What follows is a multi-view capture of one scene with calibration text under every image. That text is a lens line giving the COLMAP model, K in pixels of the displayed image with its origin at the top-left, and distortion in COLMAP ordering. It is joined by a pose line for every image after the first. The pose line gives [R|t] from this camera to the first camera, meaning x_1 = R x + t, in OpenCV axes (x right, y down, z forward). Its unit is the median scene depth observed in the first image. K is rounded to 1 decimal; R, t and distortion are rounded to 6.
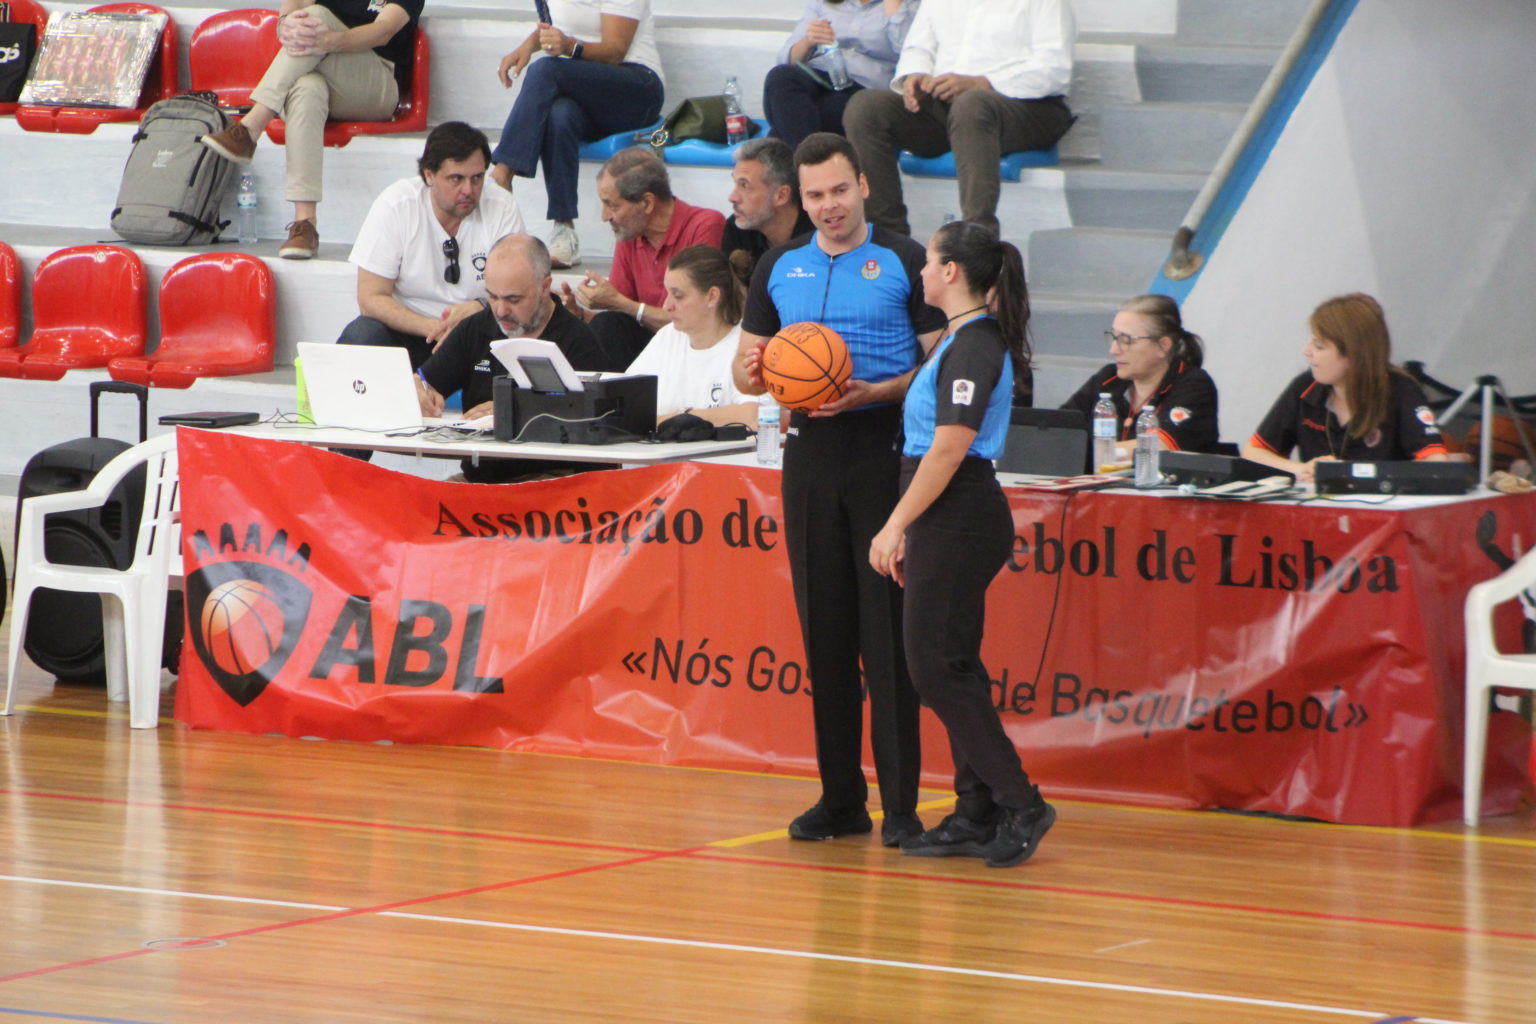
lens RADIAL K [[10610.8, 0, 765.4], [0, 10610.8, 364.2], [0, 0, 1]] dist [1.103136, 68.952875]
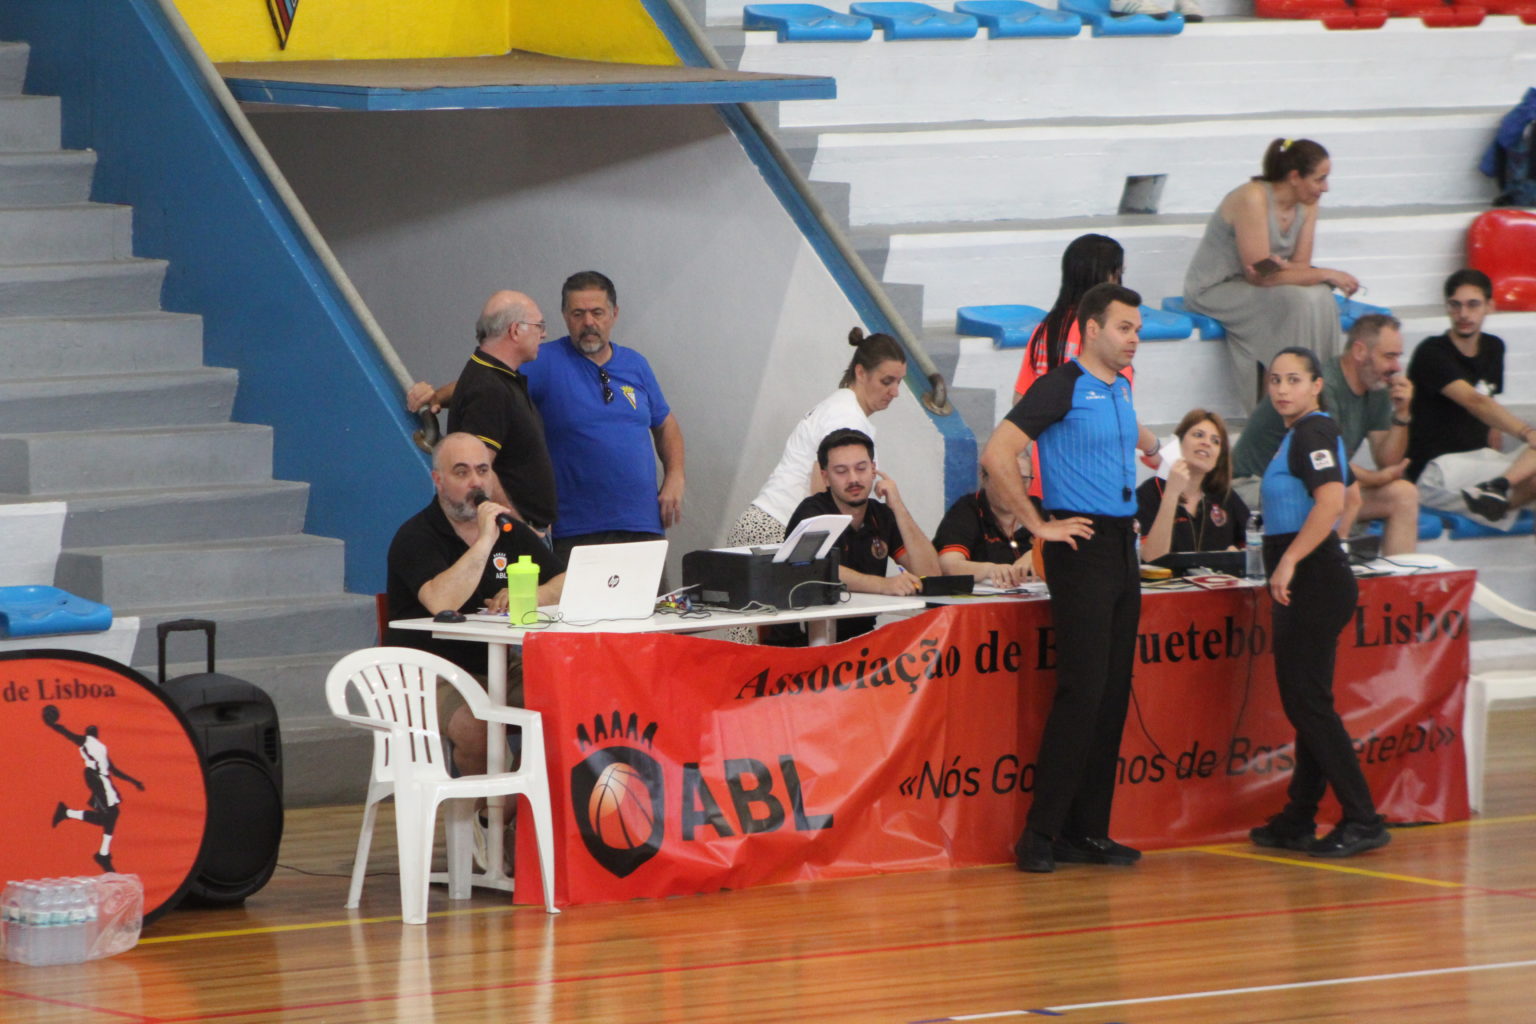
lens RADIAL K [[10035.5, 0, 760.9], [0, 10035.5, 471.4], [0, 0, 1]] dist [0.857355, 10.212868]
pose [[0.305458, -0.079494, 0.948882, -1.049556], [0.077527, 0.995277, 0.058424, -0.070840], [-0.949044, 0.055718, 0.310178, 0.674855]]
